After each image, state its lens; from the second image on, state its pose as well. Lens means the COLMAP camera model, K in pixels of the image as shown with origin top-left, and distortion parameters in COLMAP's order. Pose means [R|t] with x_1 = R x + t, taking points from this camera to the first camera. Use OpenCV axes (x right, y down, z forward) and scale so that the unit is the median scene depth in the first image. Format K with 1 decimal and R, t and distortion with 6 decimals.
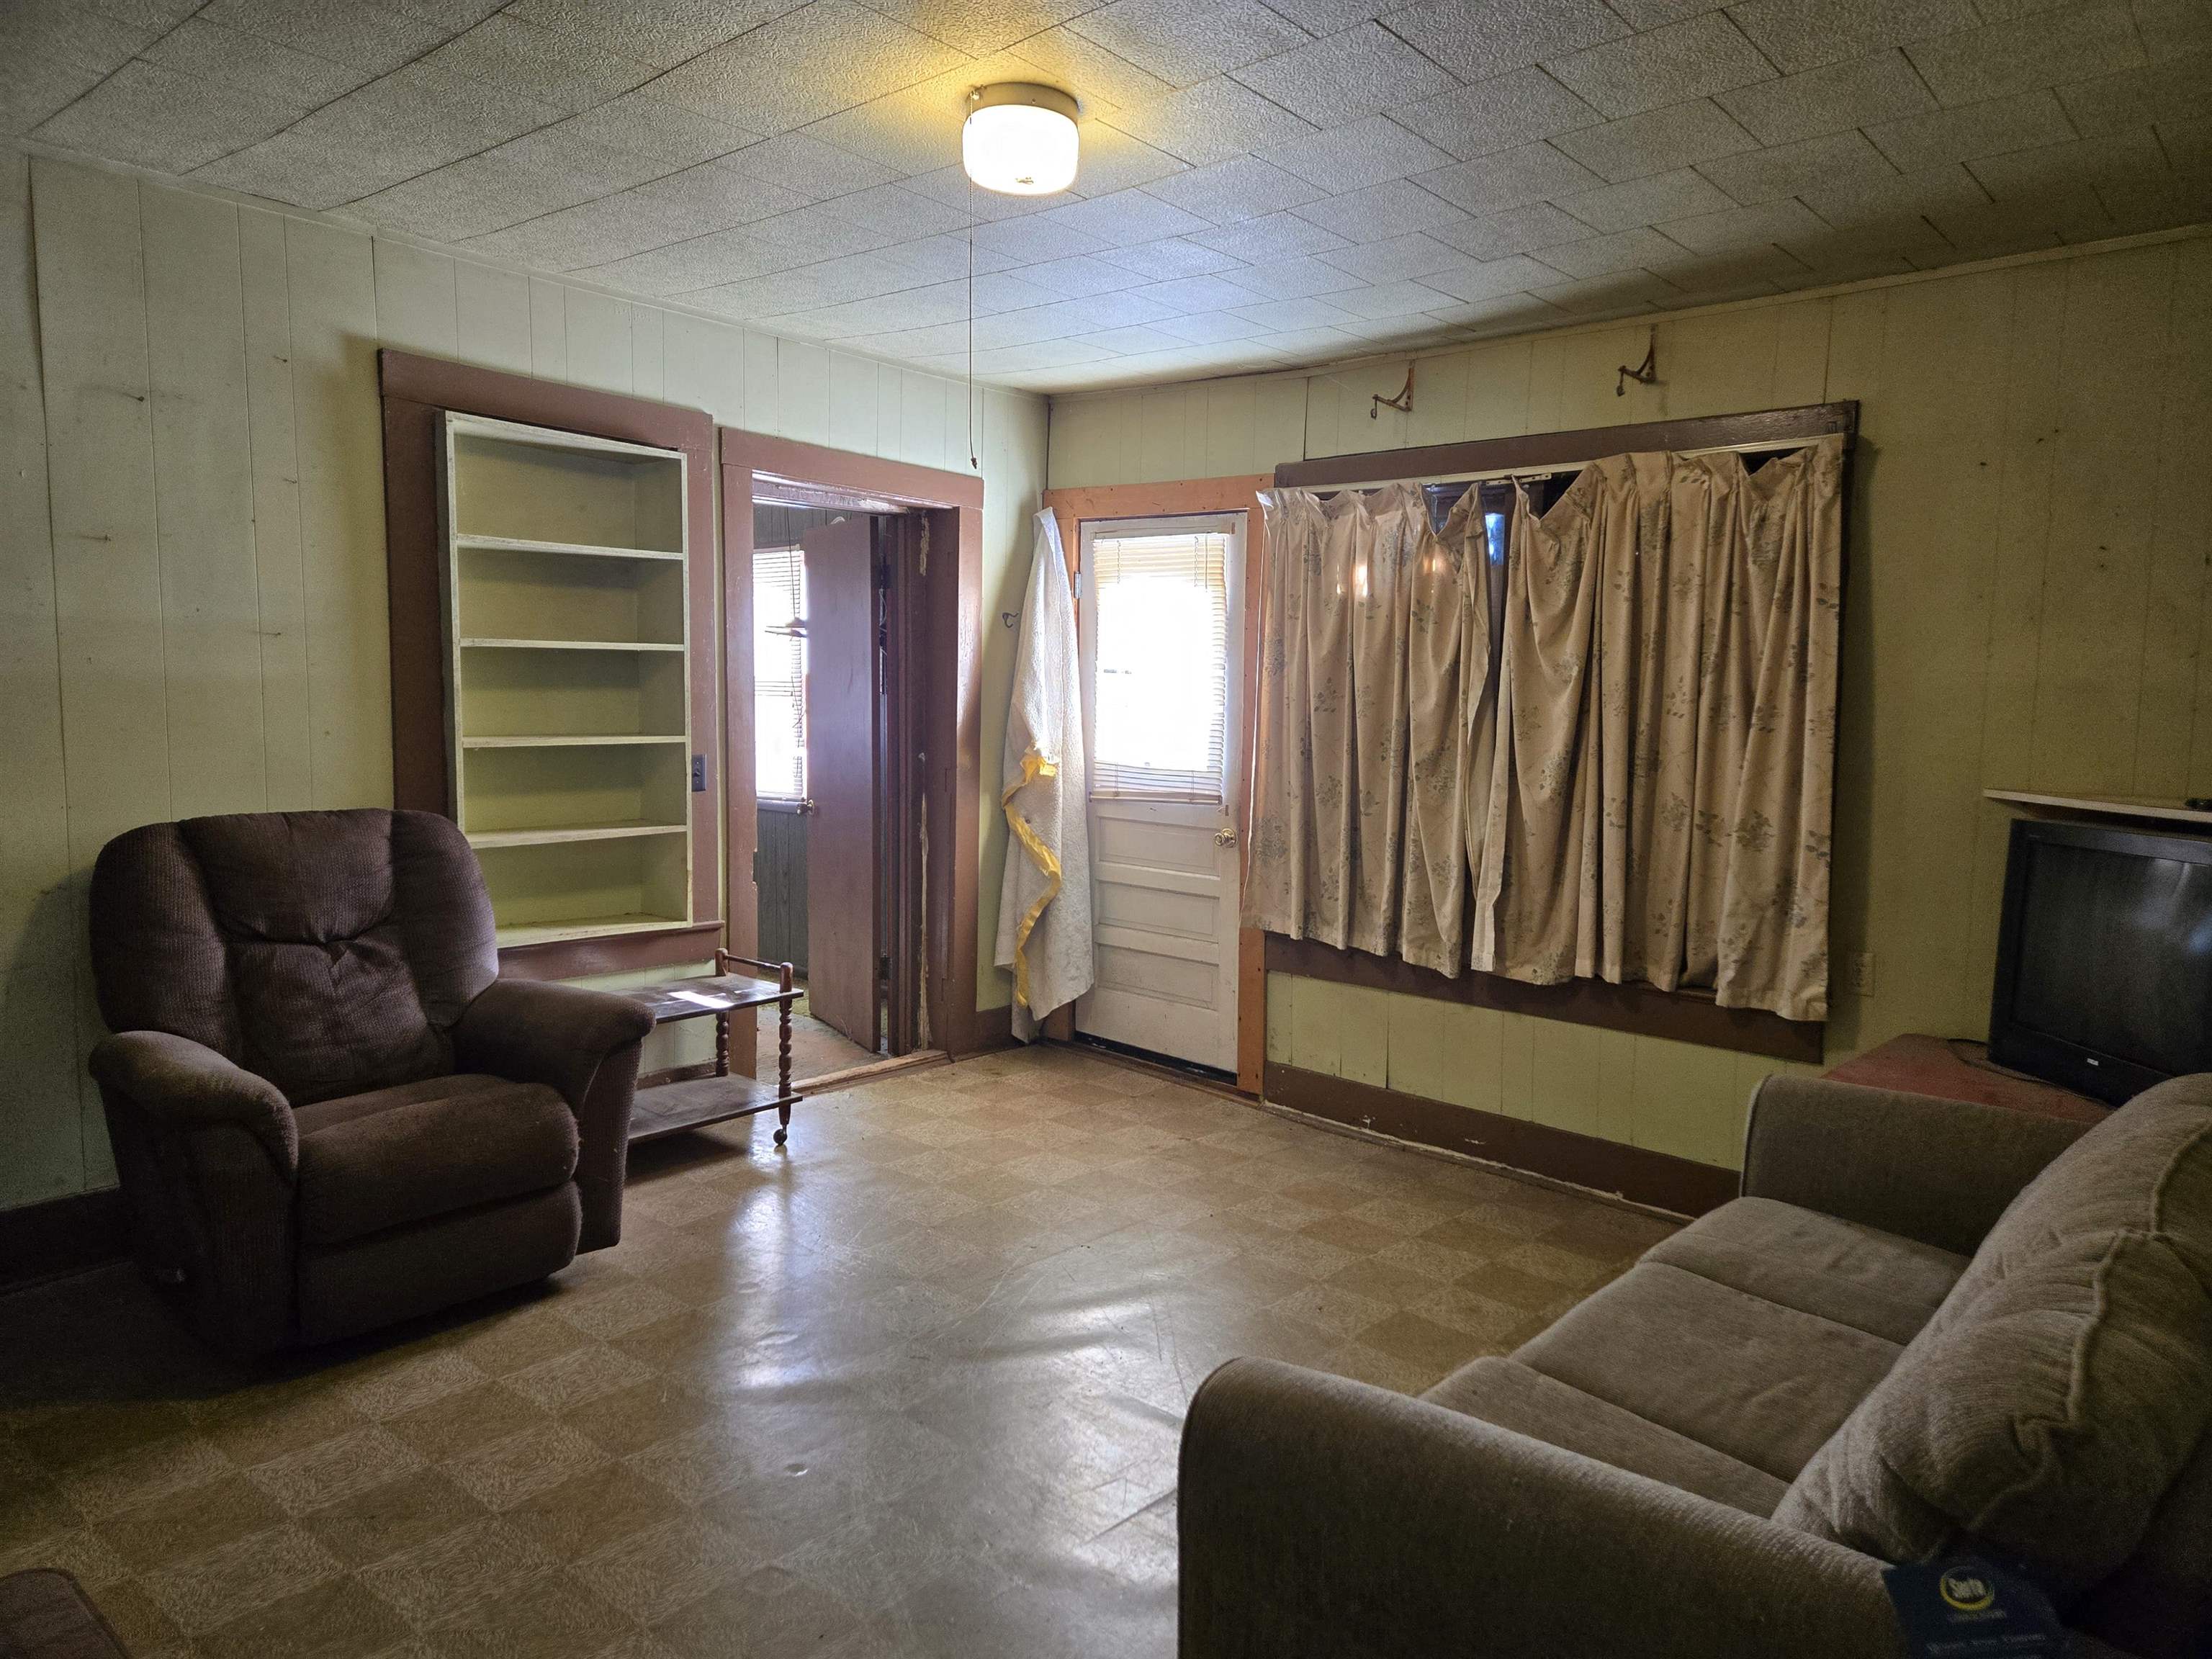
lens RADIAL K [[1462.1, 0, 1127.4], [0, 1462.1, 800.8], [0, 0, 1]] dist [0.071713, -0.069887]
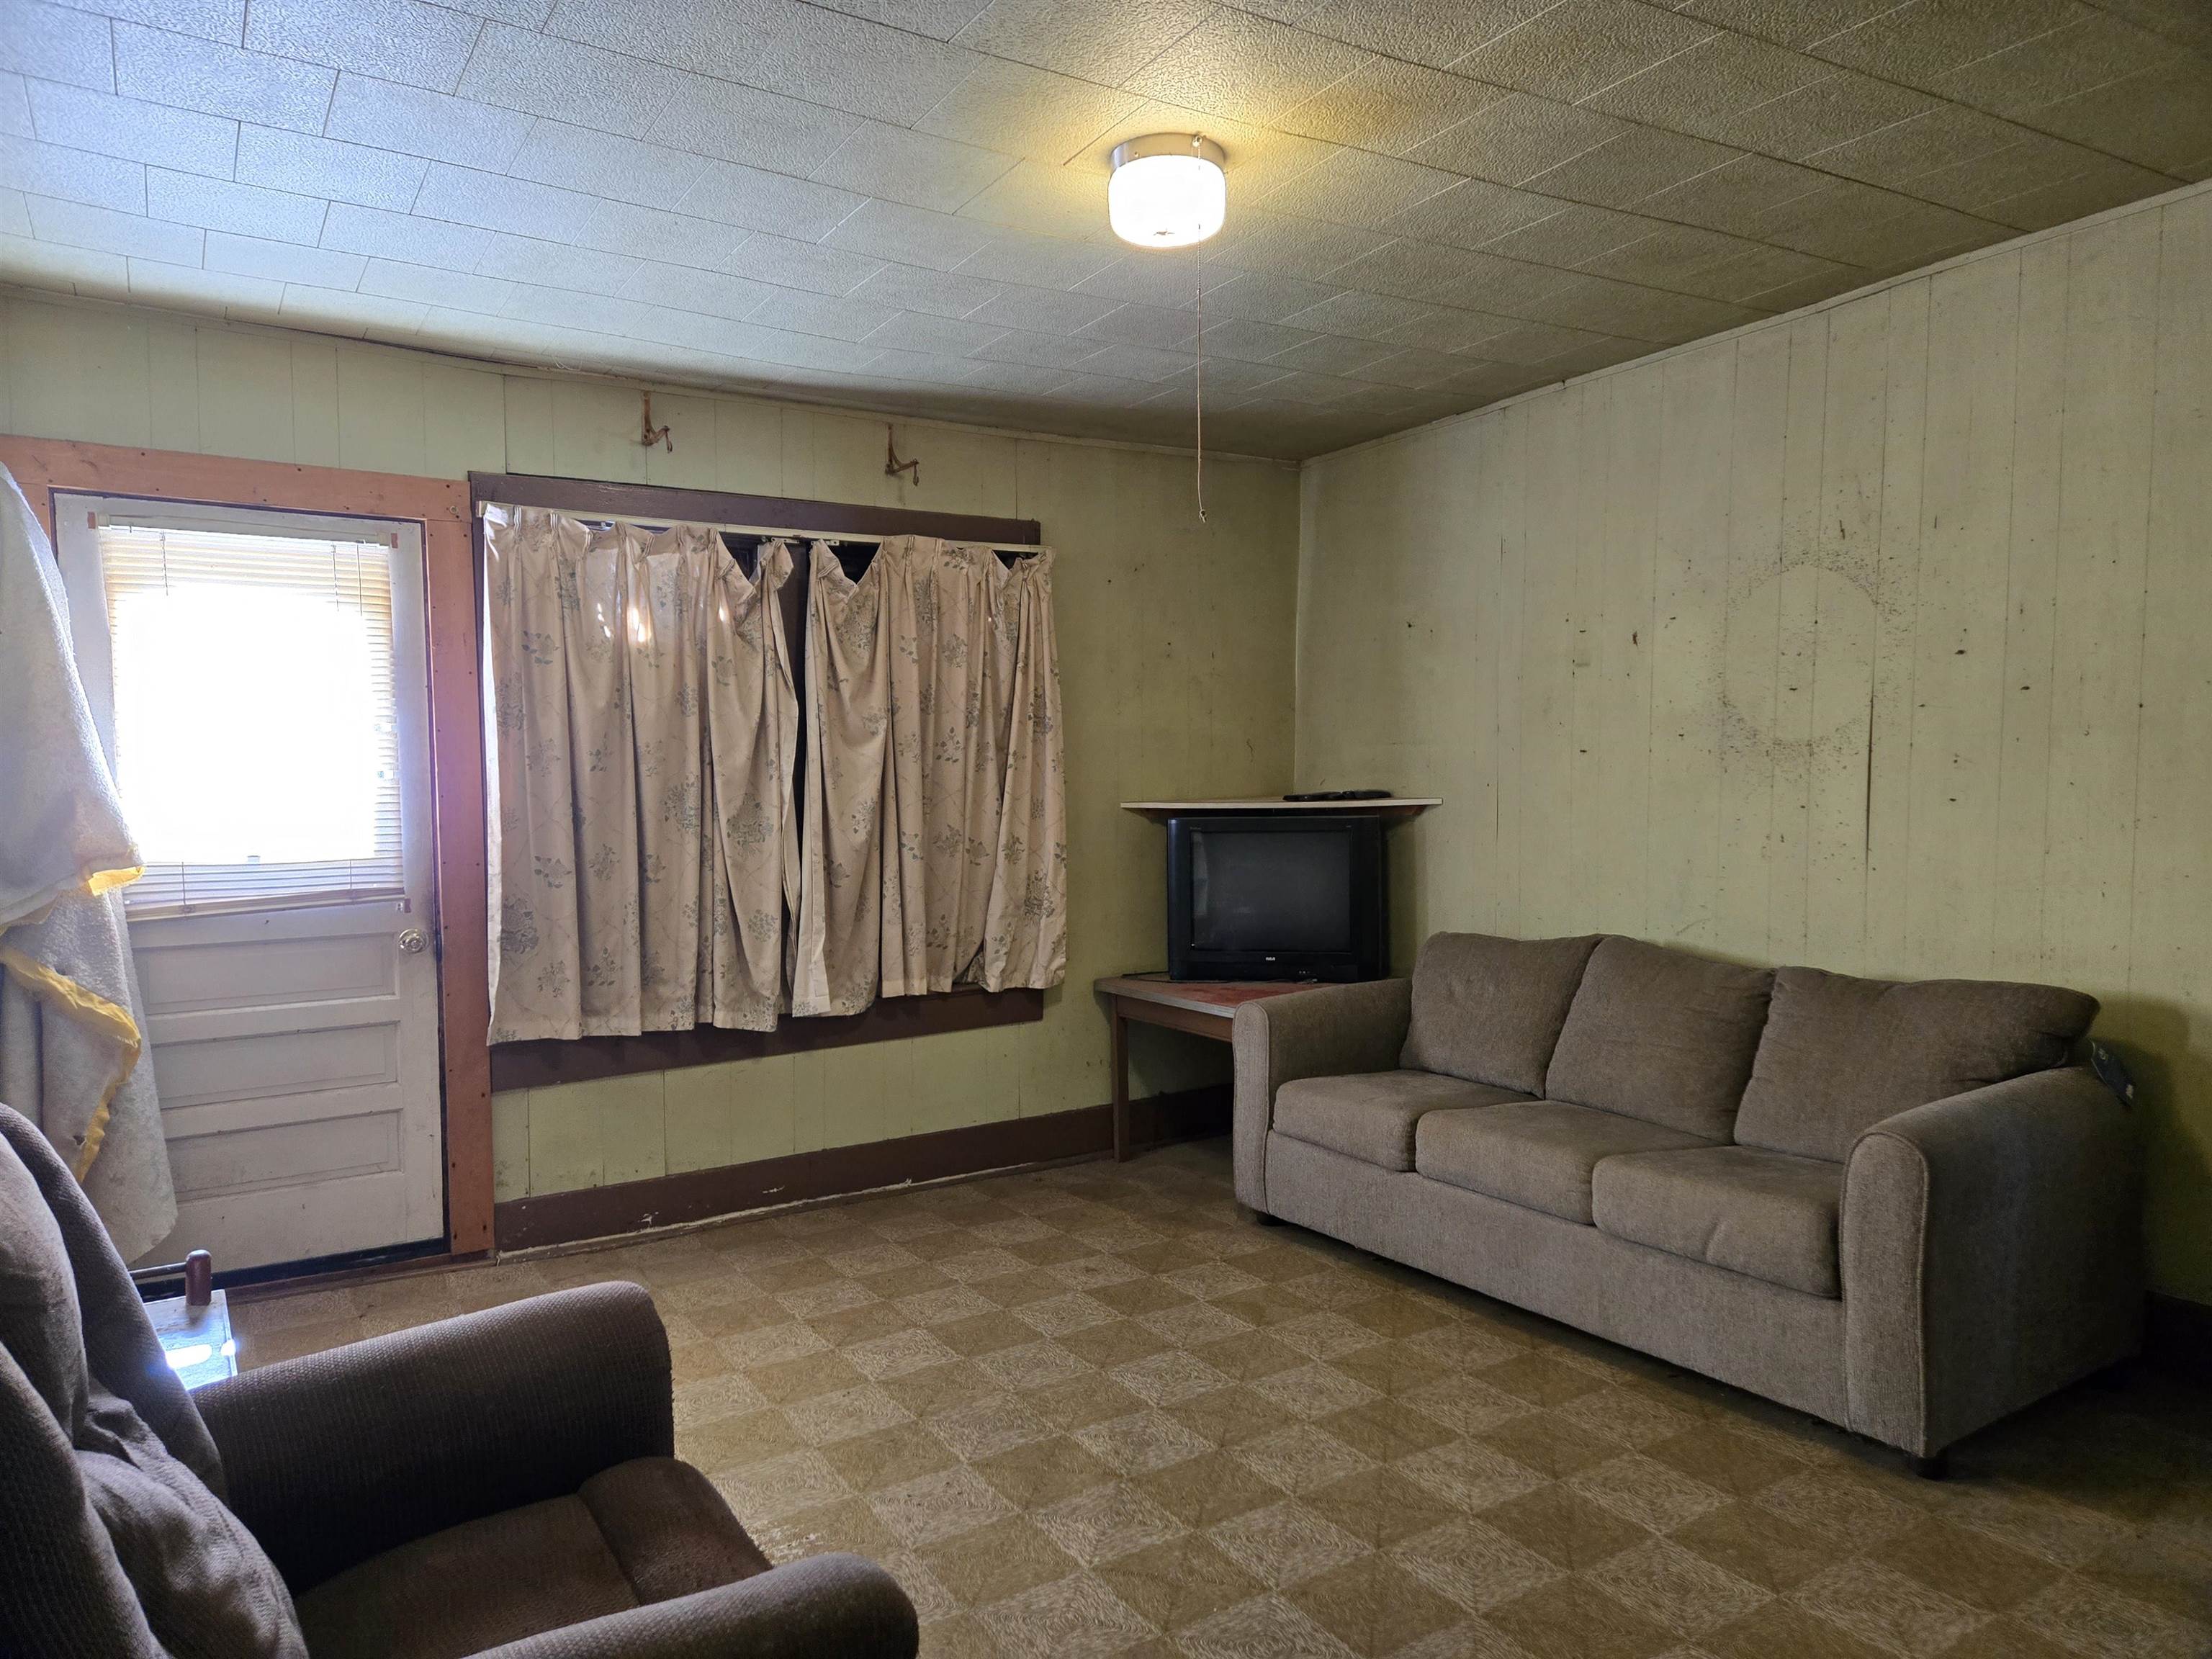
lens RADIAL K [[1479.6, 0, 1076.8], [0, 1479.6, 828.6], [0, 0, 1]] dist [0.002556, -0.001124]
pose [[0.267967, -0.077297, 0.960322, -0.664023], [0.087157, 0.994634, 0.055739, -0.053152], [-0.959477, 0.068763, 0.273267, 0.508791]]
